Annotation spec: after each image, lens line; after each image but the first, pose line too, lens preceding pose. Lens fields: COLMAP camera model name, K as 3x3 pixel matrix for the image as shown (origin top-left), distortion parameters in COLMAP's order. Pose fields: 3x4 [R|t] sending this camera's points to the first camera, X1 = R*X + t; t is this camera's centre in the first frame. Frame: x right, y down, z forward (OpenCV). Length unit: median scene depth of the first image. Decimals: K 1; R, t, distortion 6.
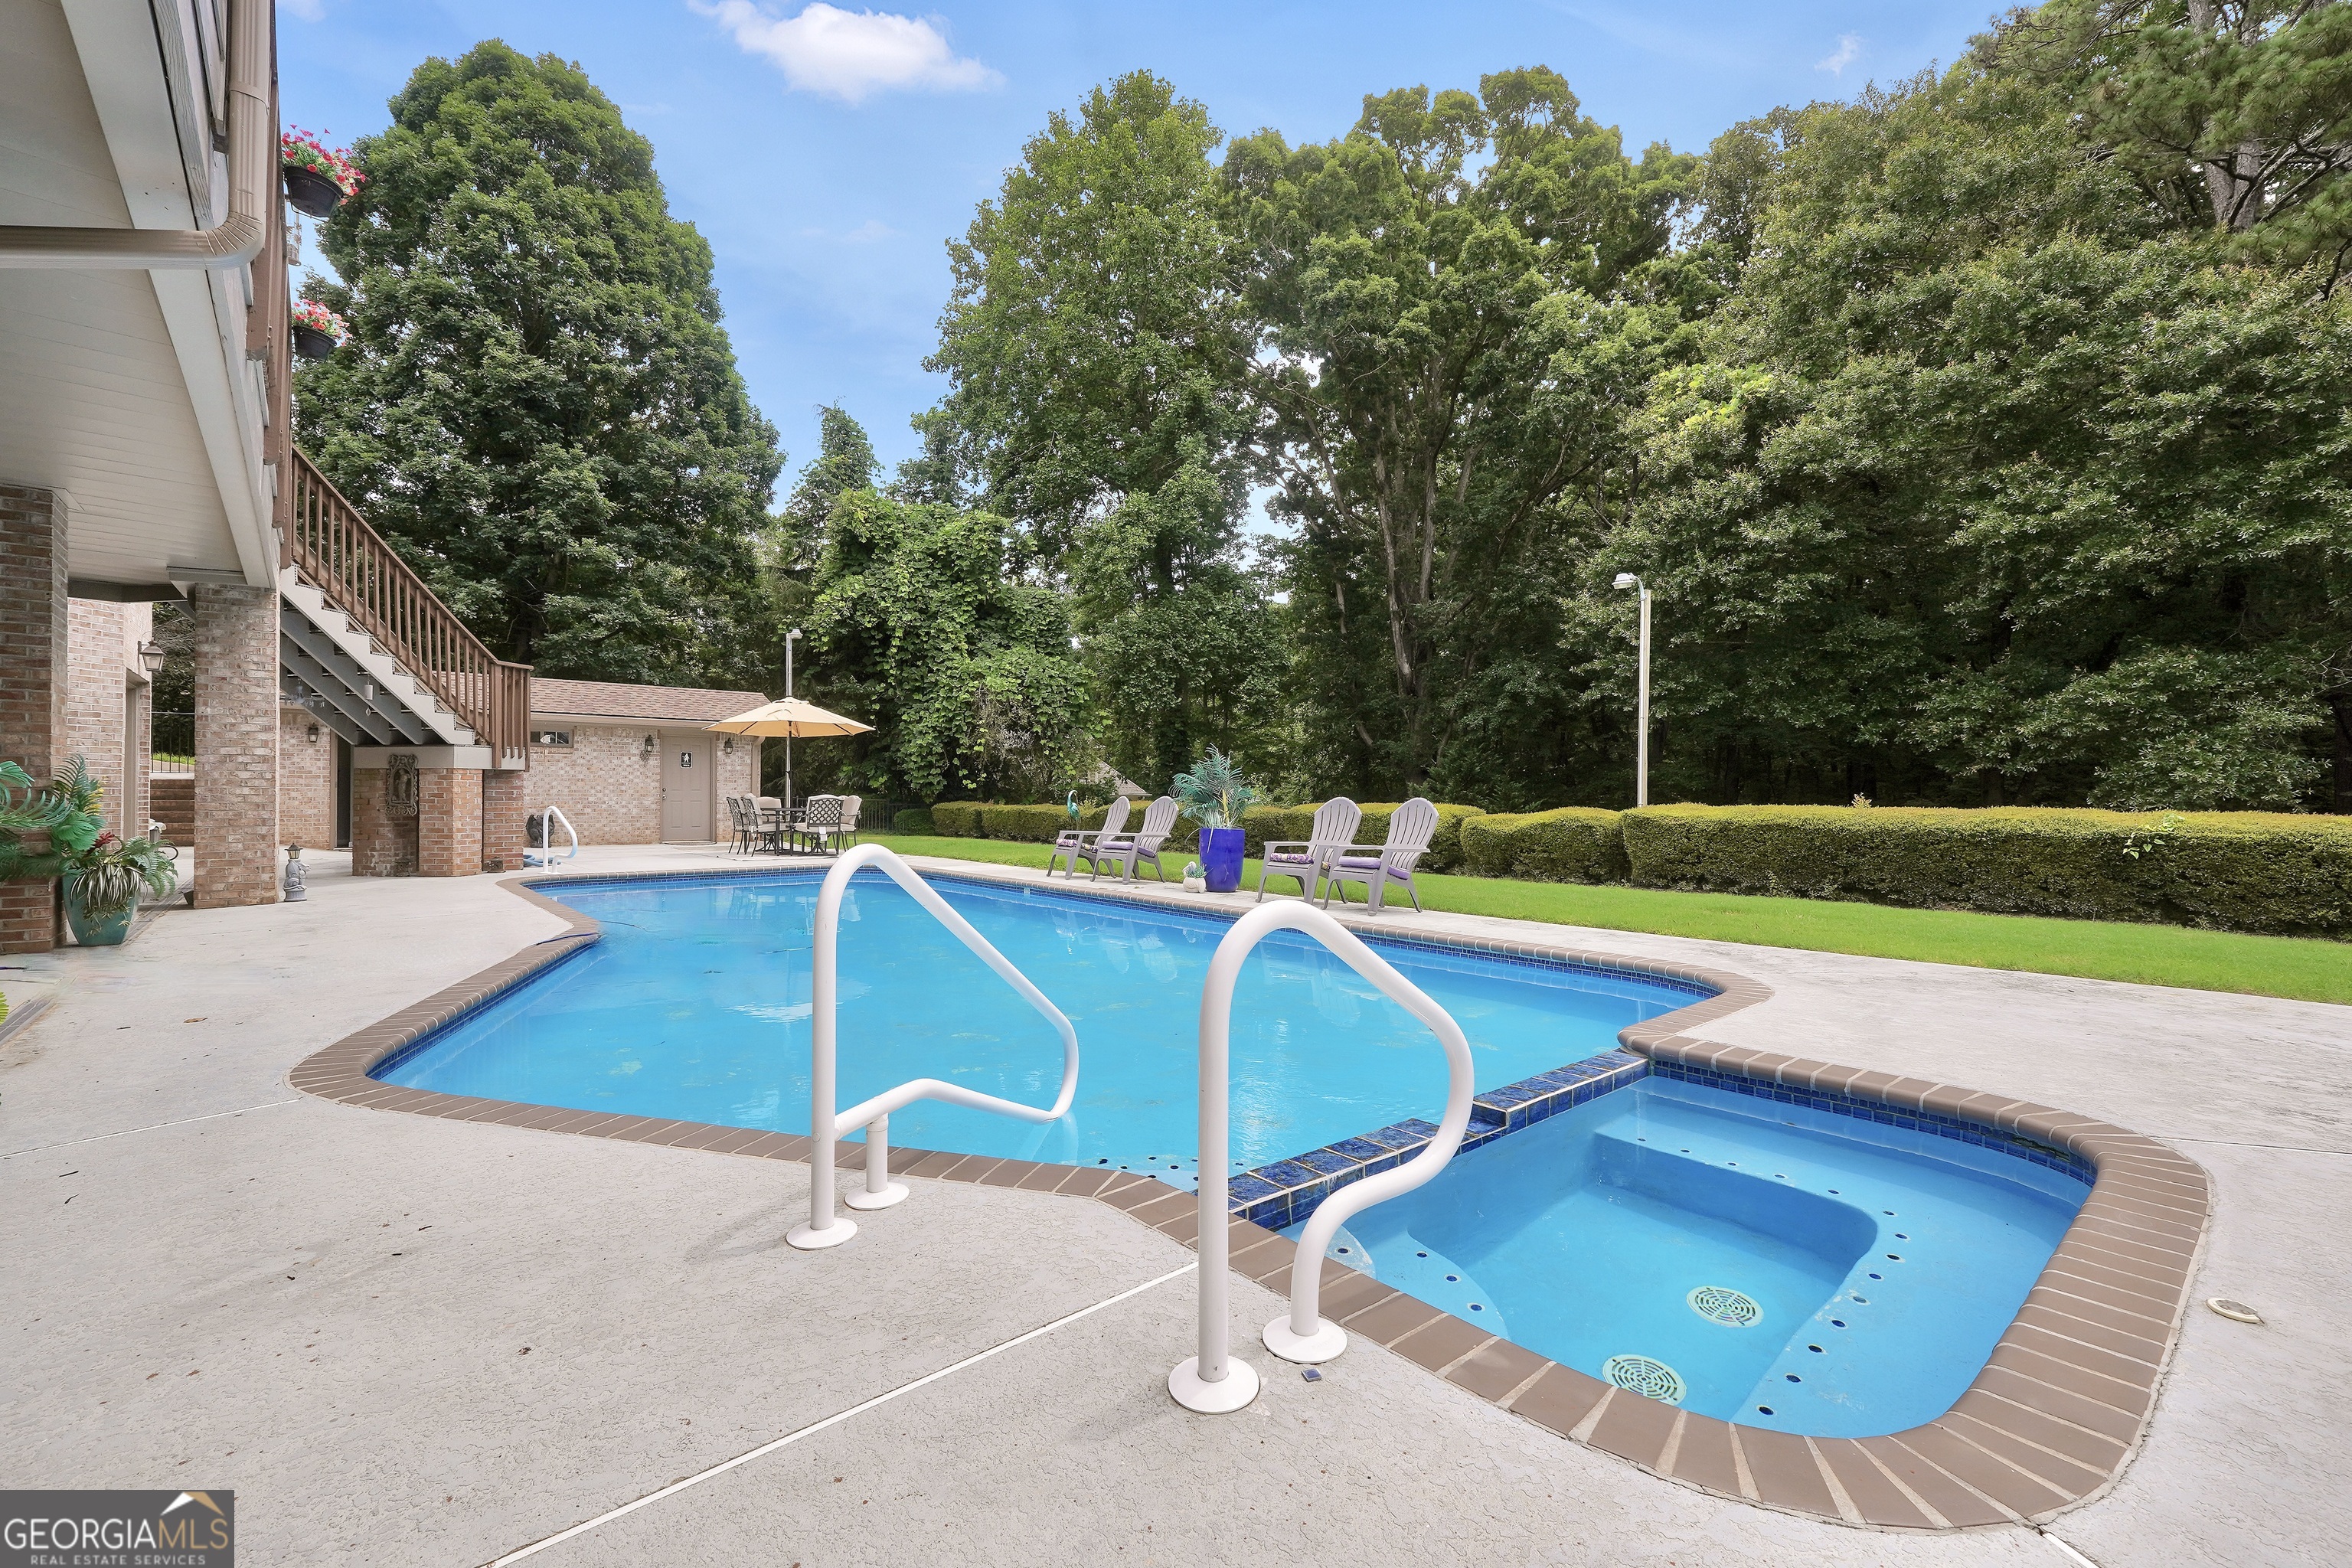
lens RADIAL K [[1005.5, 0, 1160.6], [0, 1005.5, 793.7], [0, 0, 1]] dist [-0.018614, 0.004841]
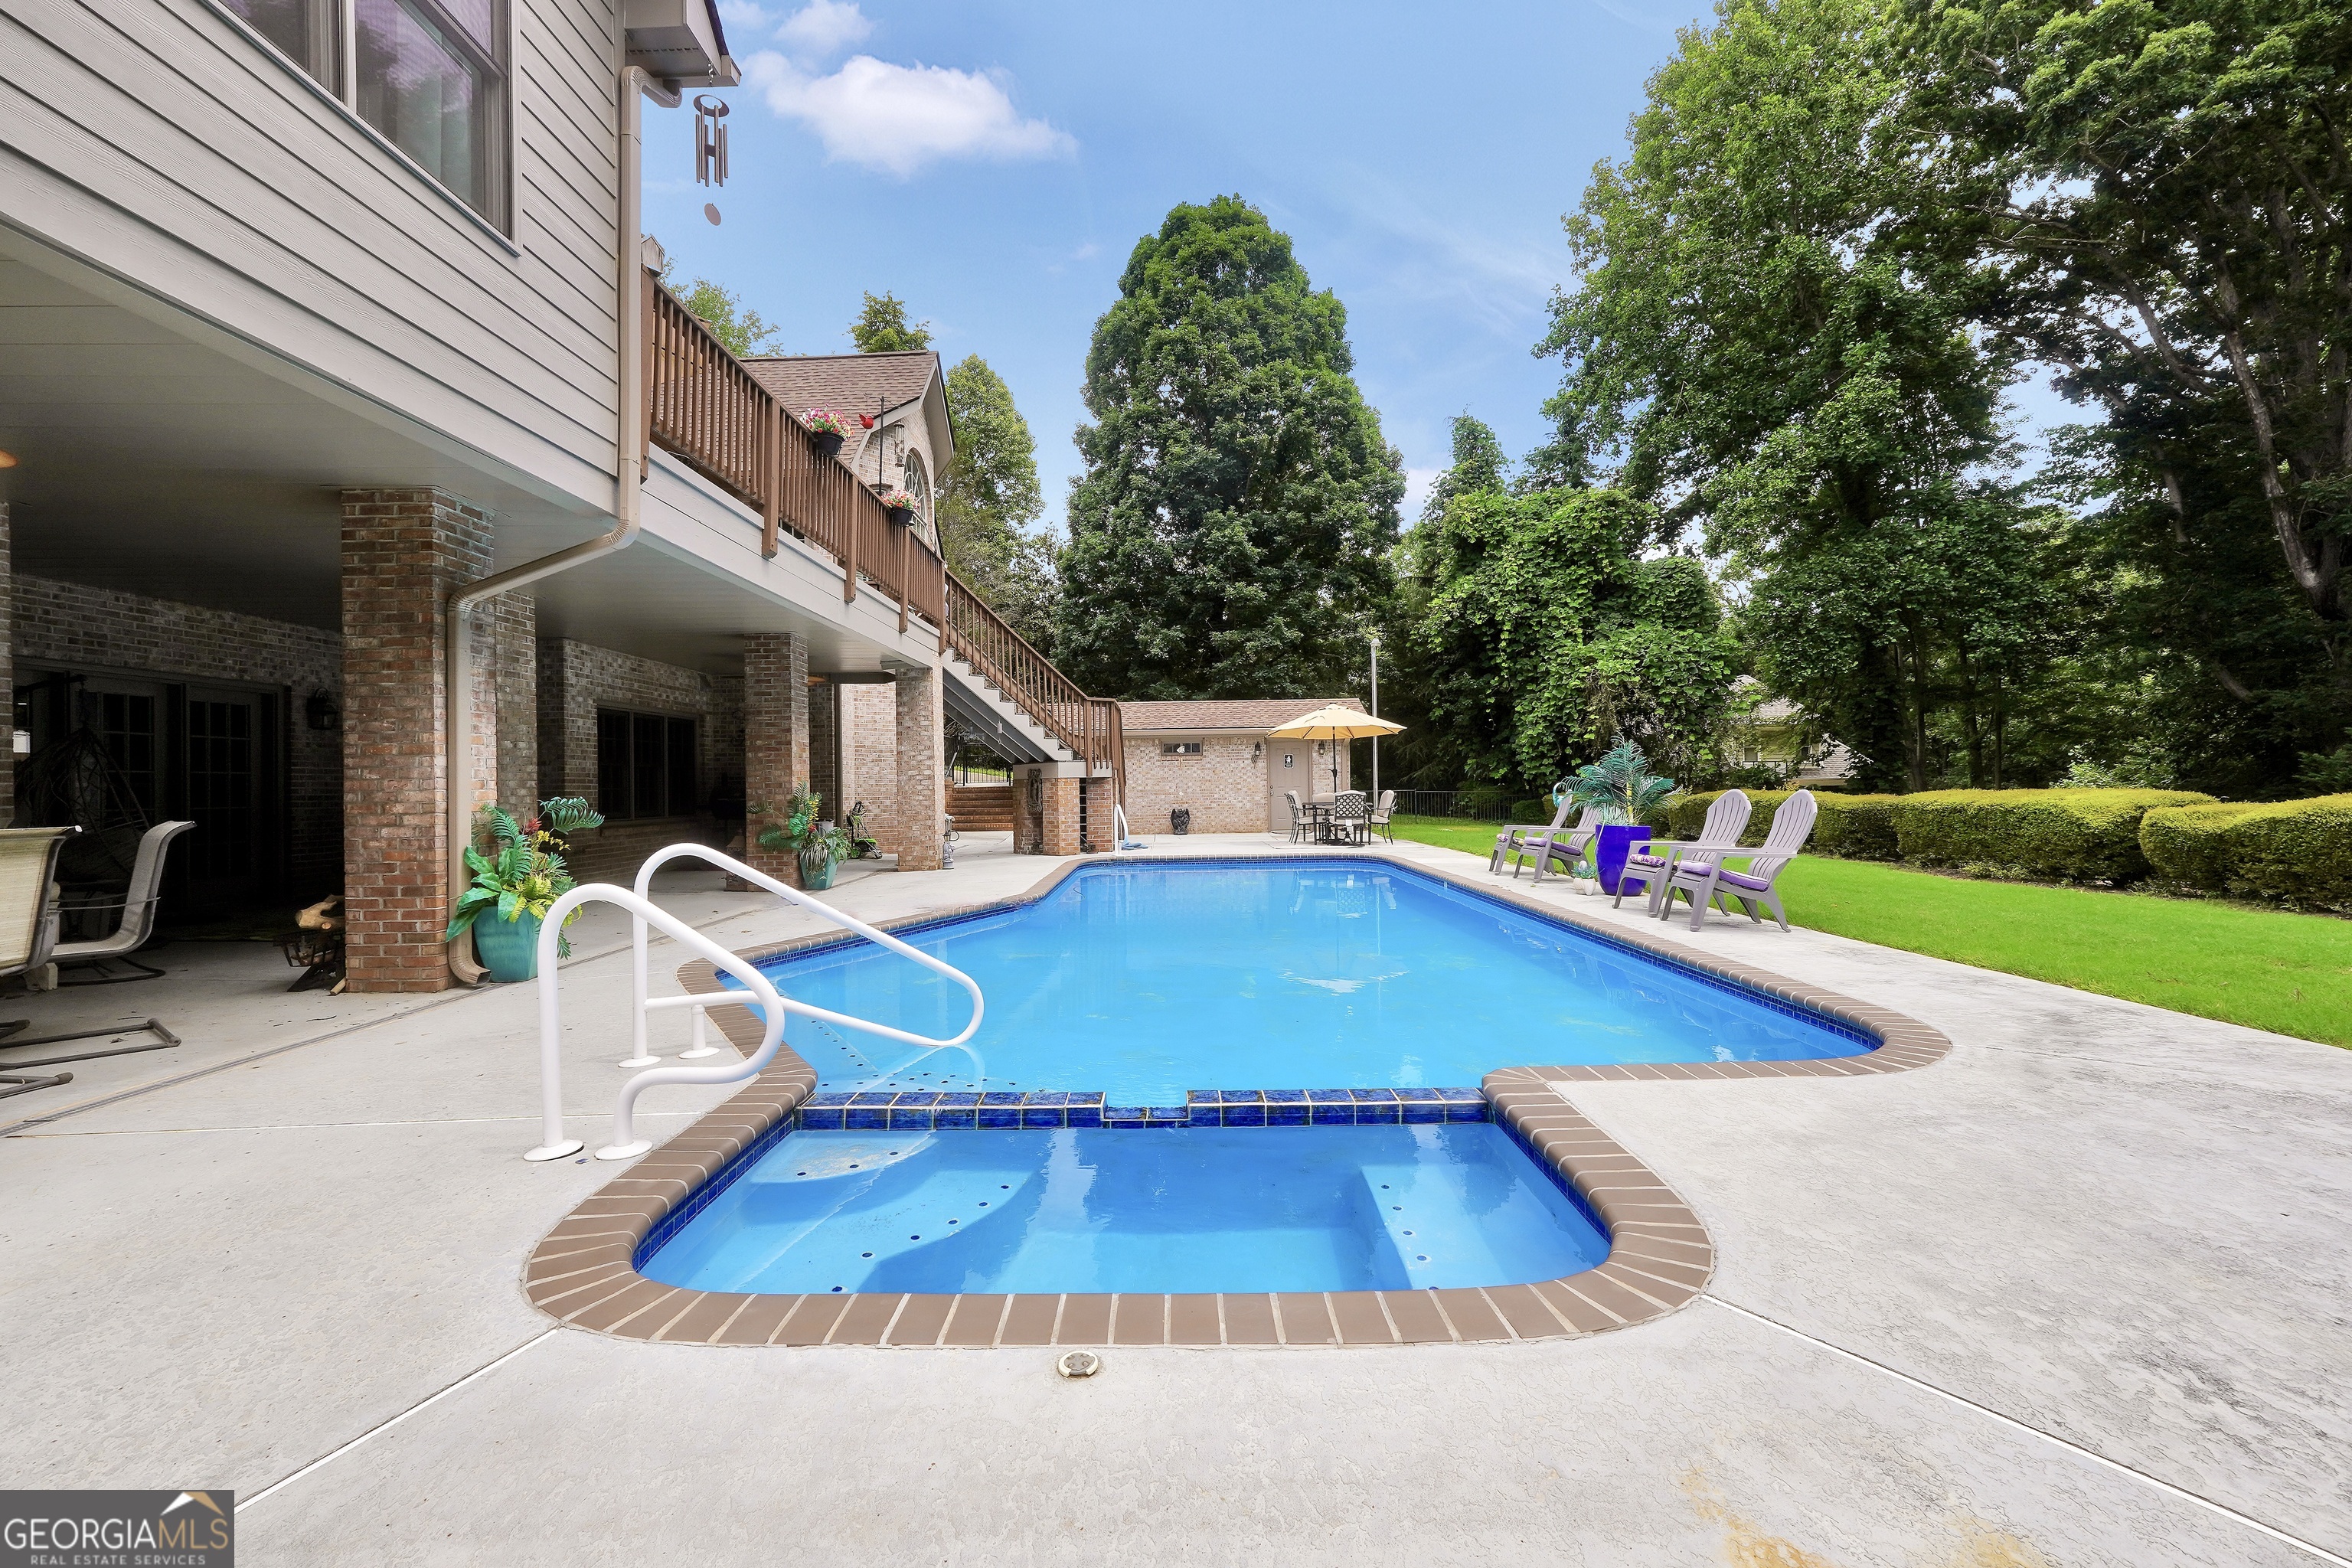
lens RADIAL K [[983.2, 0, 1160.8], [0, 983.2, 780.5], [0, 0, 1]] dist [-0.020999, 0.007663]
pose [[0.753880, -0.022432, -0.656629, 0.121476], [0.021162, 0.999727, -0.009856, -0.002117], [0.656671, -0.006465, 0.754149, 0.023652]]
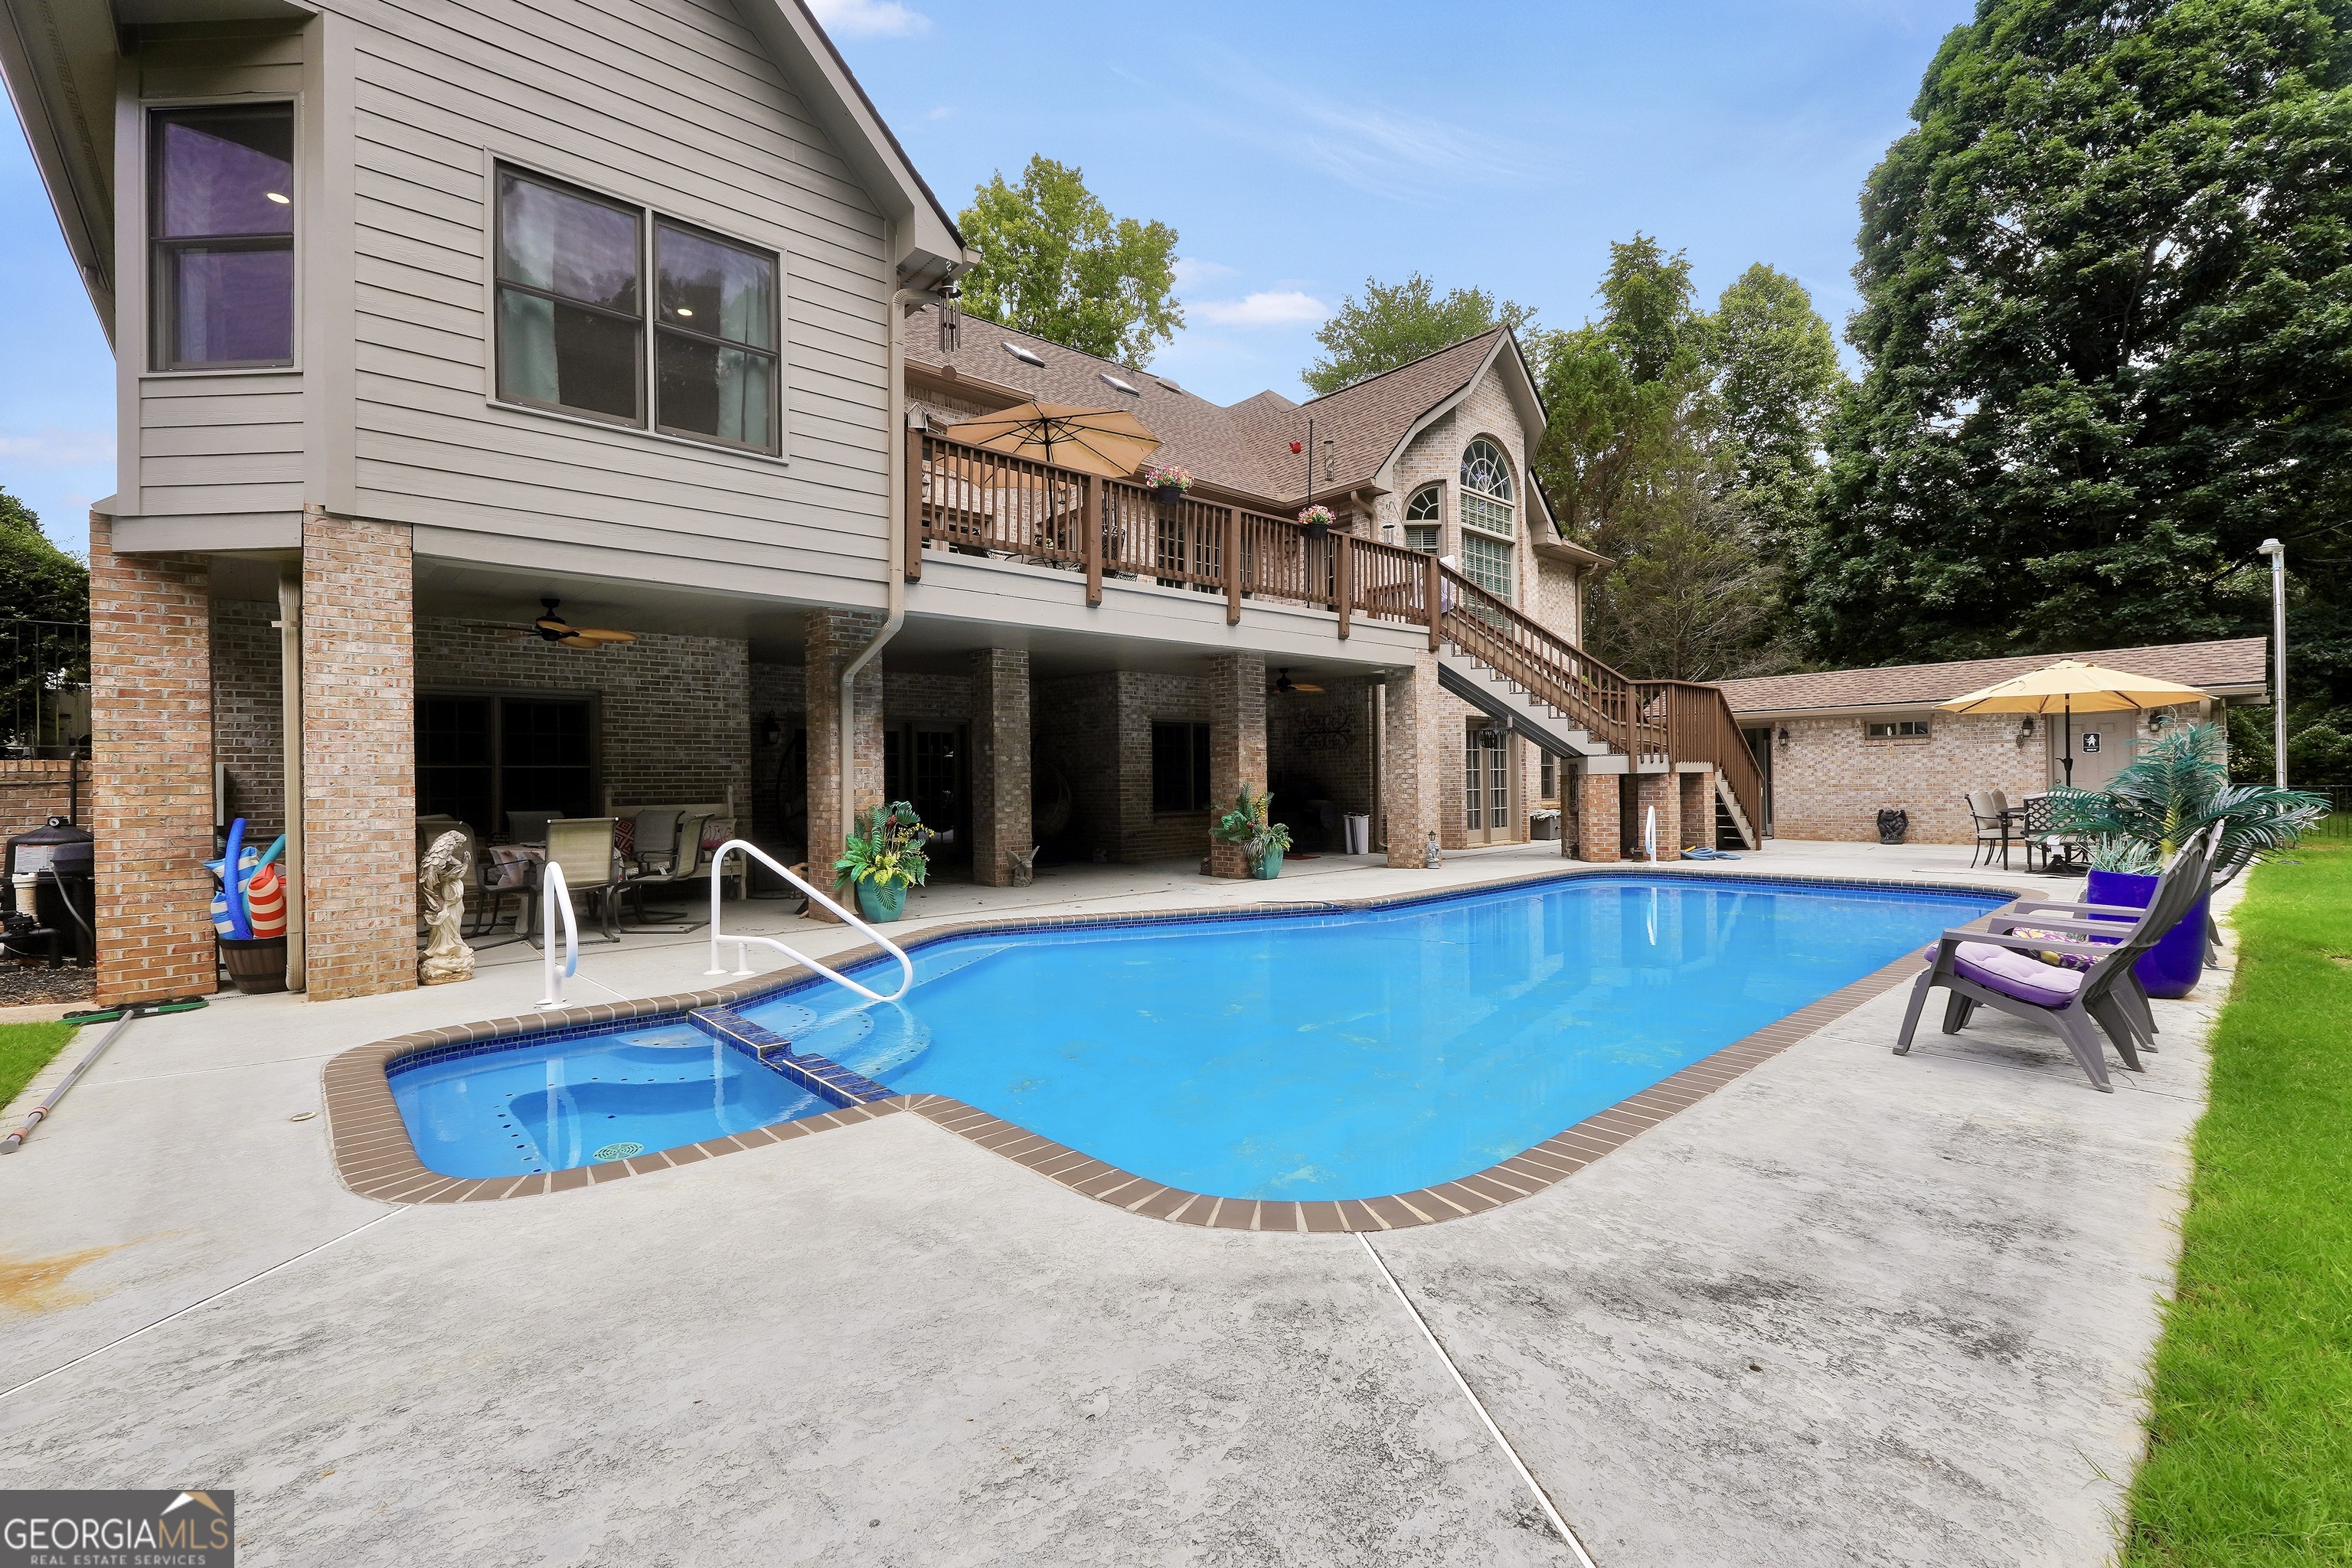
lens RADIAL K [[1002.5, 0, 1163.8], [0, 1002.5, 779.5], [0, 0, 1]] dist [-0.017136, 0.006185]
pose [[0.024874, -0.011038, -0.999630, 0.208491], [0.015790, 0.999819, -0.010647, -0.005799], [0.999566, -0.015519, 0.025043, 0.179189]]
